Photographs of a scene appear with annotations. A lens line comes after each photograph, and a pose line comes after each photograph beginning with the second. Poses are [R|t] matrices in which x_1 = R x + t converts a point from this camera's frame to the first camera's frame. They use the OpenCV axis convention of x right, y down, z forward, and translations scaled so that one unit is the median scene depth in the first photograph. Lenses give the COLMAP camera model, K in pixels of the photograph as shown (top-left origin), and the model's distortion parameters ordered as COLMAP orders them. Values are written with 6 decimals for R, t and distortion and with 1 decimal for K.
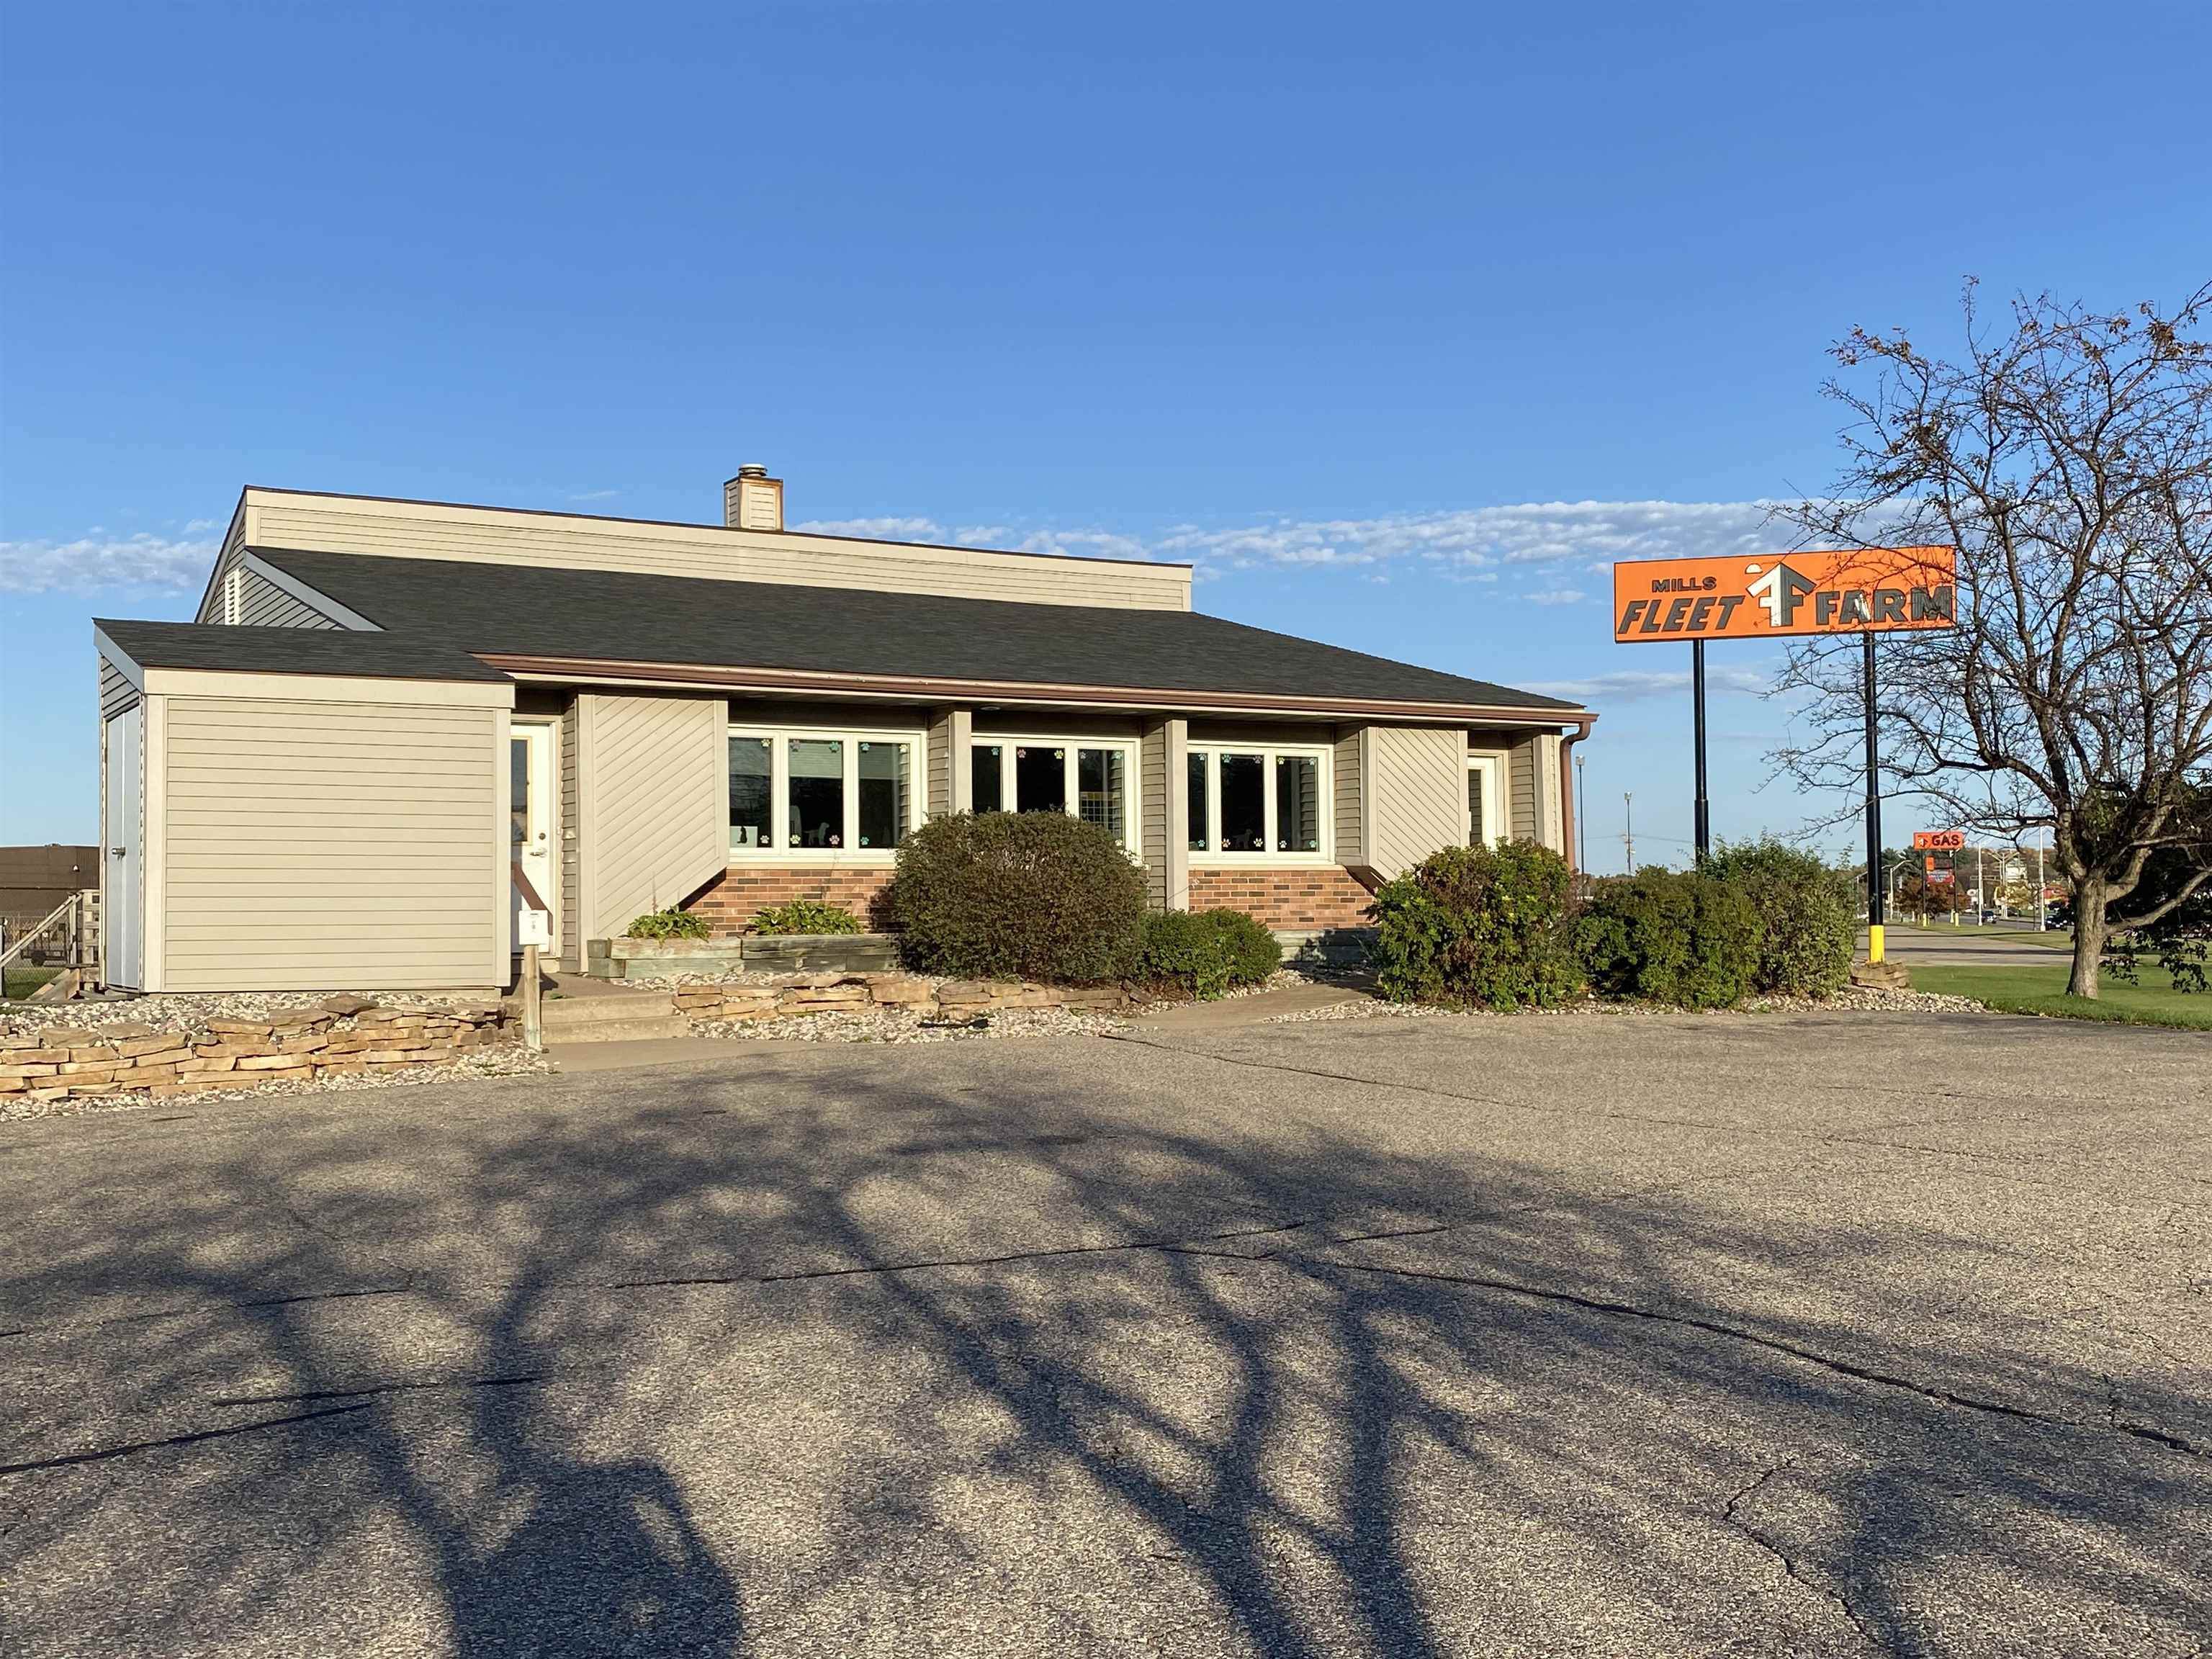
lens RADIAL K [[2317.3, 0, 1106.0], [0, 2317.3, 829.0], [0, 0, 1]] dist [-0.010783, 0.000000]
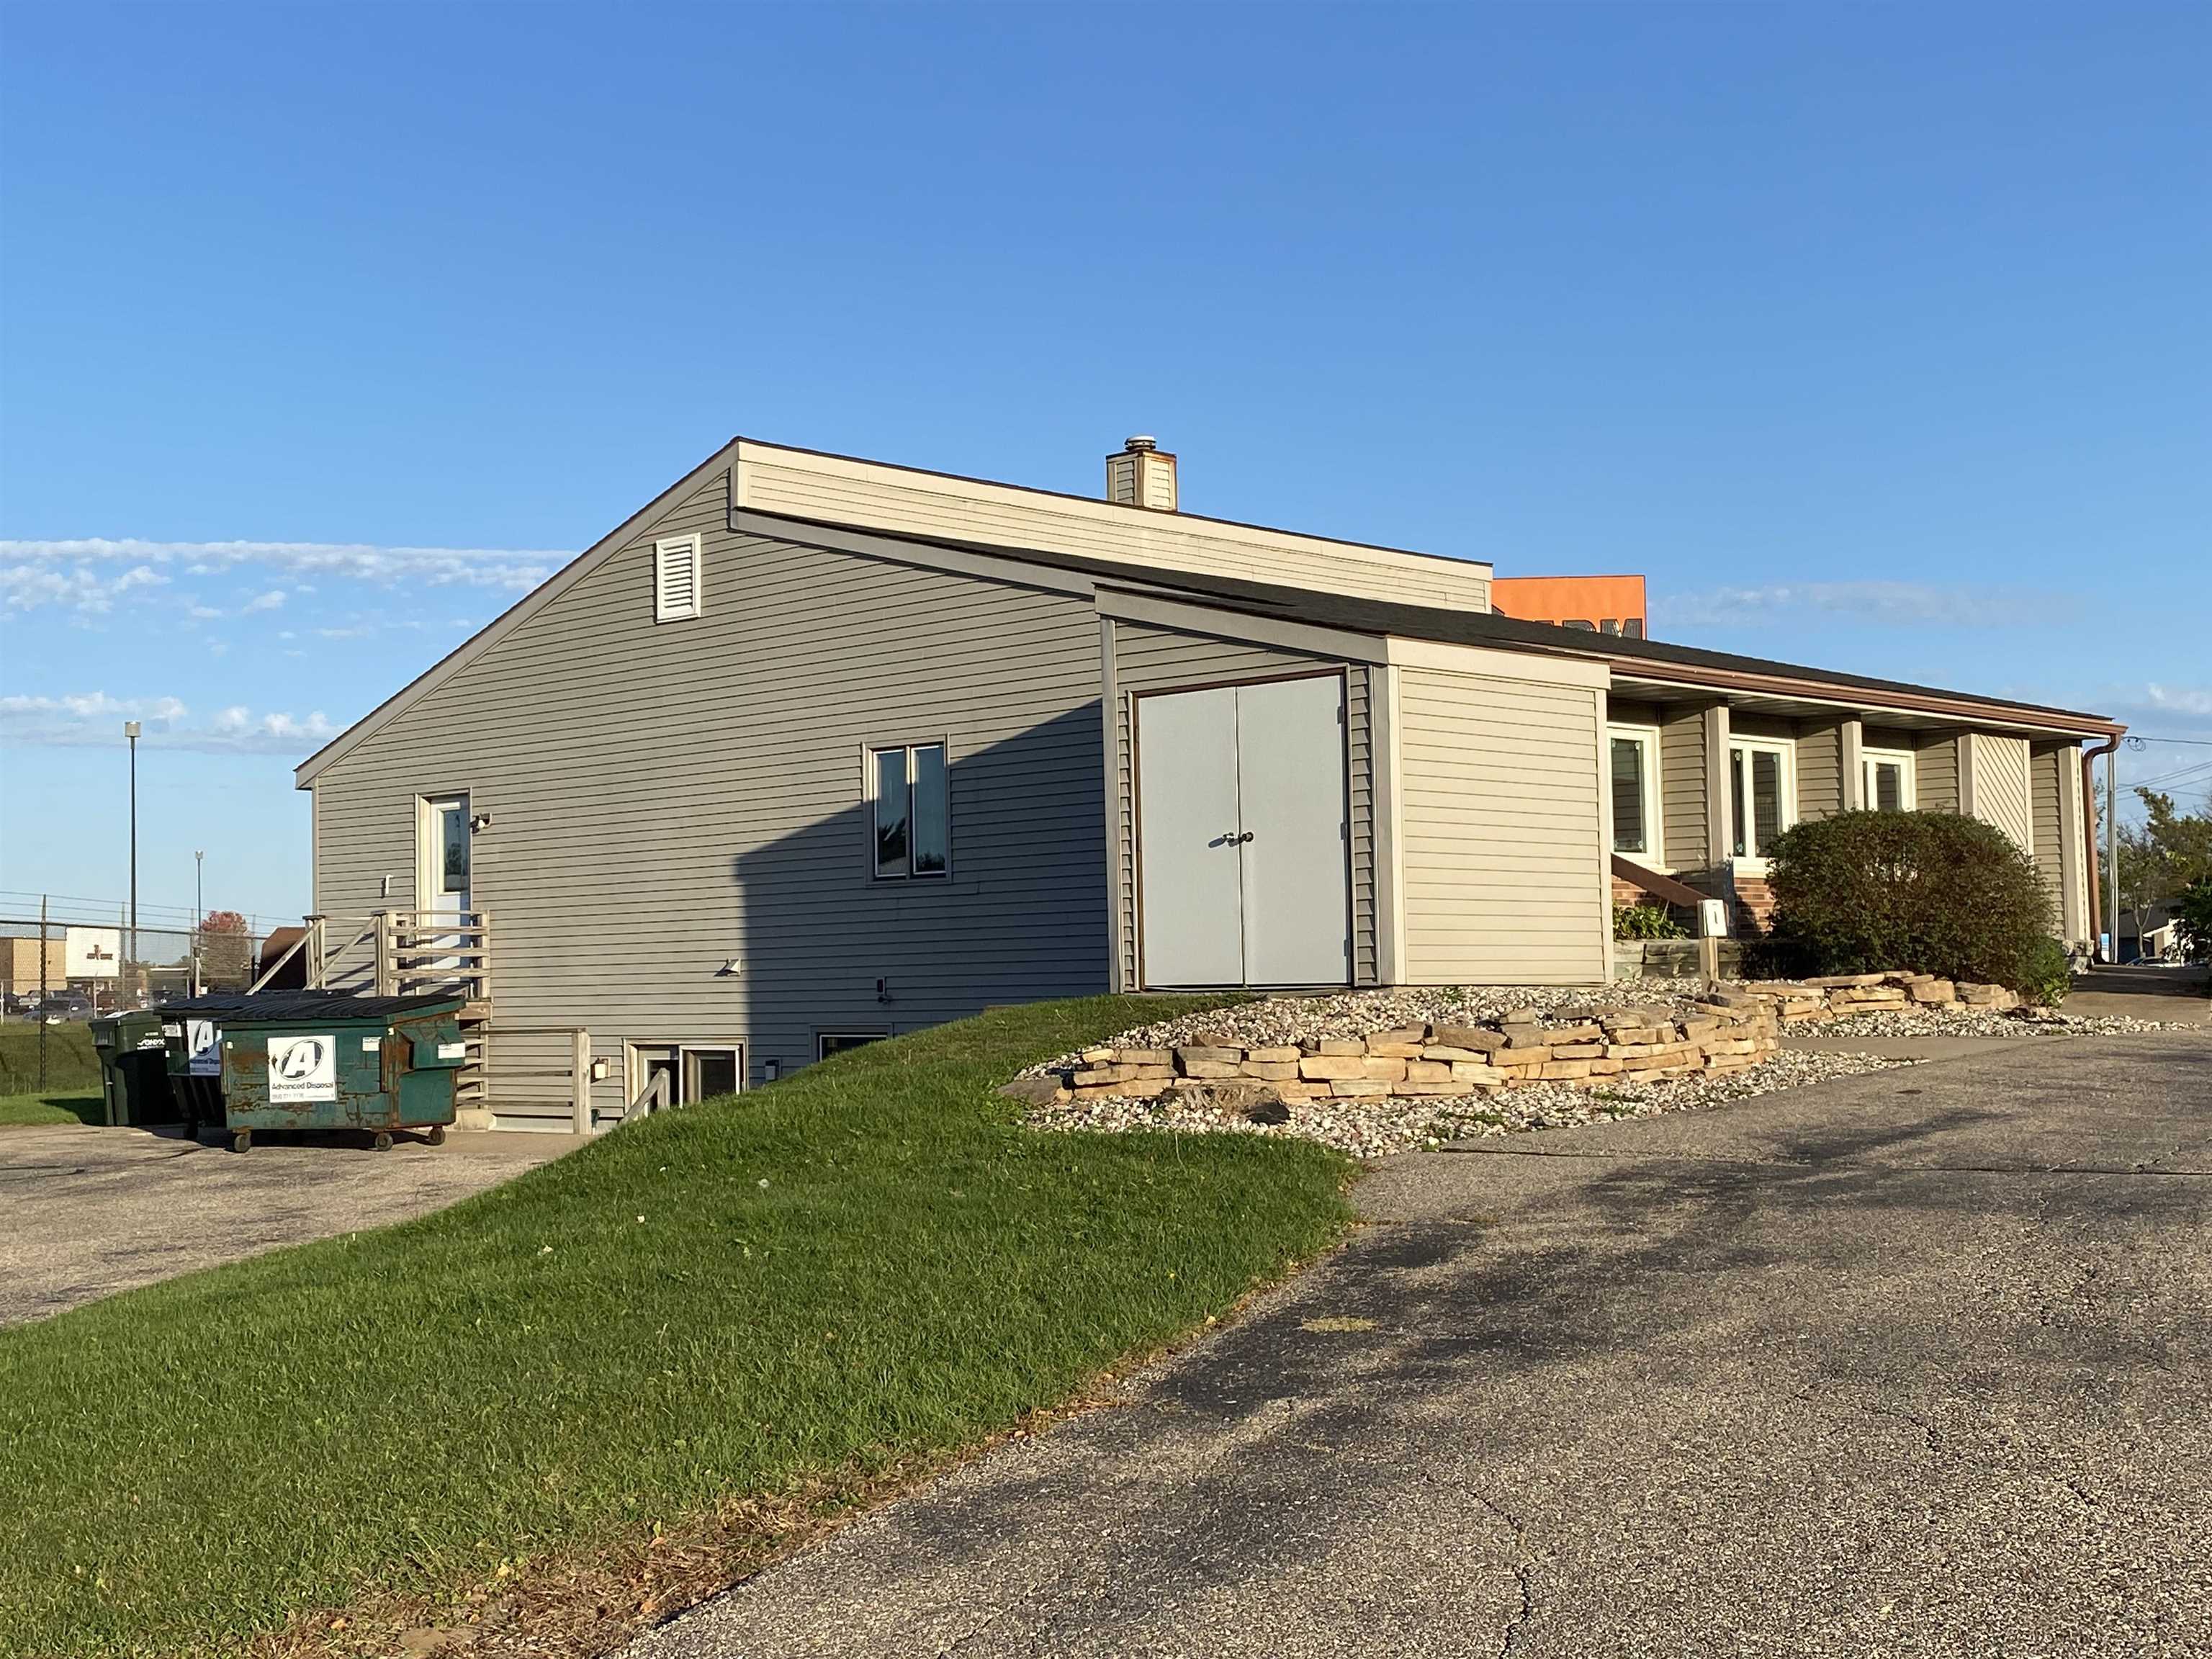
lens RADIAL K [[2713.3, 0, 1105.1], [0, 2713.3, 821.7], [0, 0, 1]] dist [0.009437, 0.000000]
pose [[0.977256, 0.008118, 0.211907, -0.443669], [-0.003323, 0.999731, -0.022974, 0.017939], [-0.212036, 0.021747, 0.977020, -0.020557]]
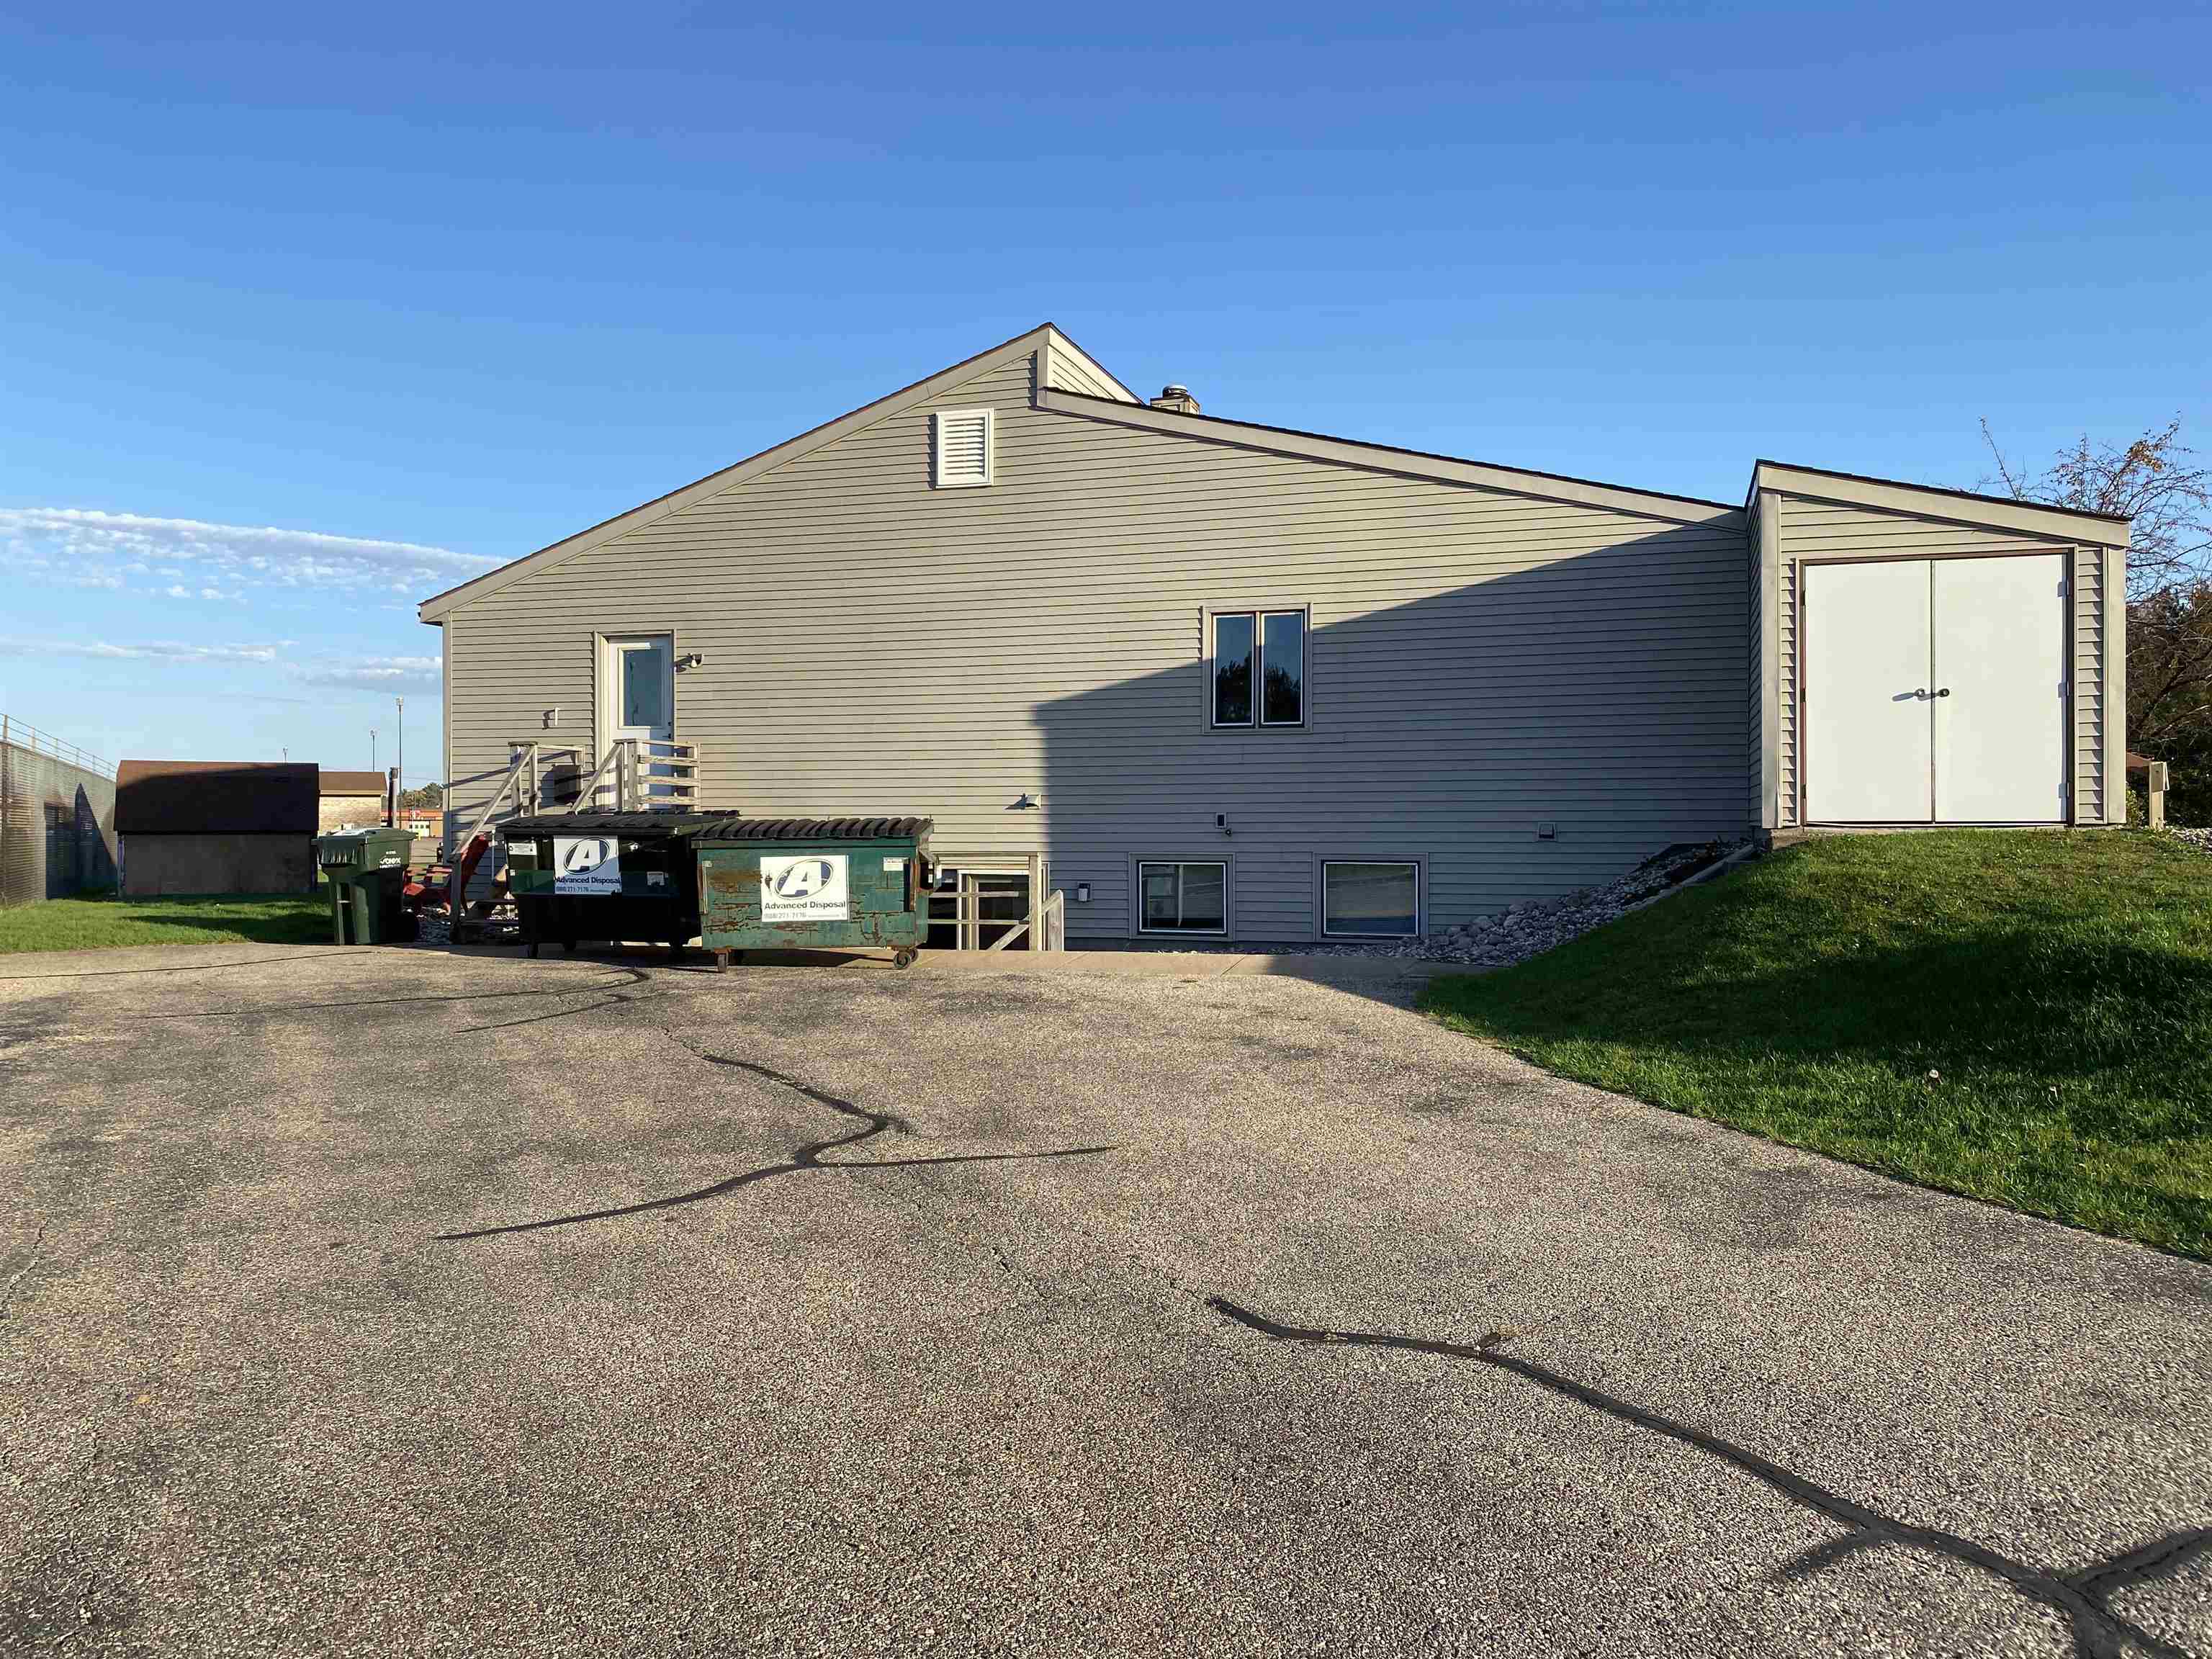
lens RADIAL K [[1673.2, 0, 1107.2], [0, 1673.2, 850.2], [0, 0, 1]] dist [0.031568, -0.035316]
pose [[0.795792, 0.010219, 0.605484, -0.742455], [-0.037620, 0.998761, 0.032587, 0.043975], [-0.604400, -0.048710, 0.795190, 0.390159]]
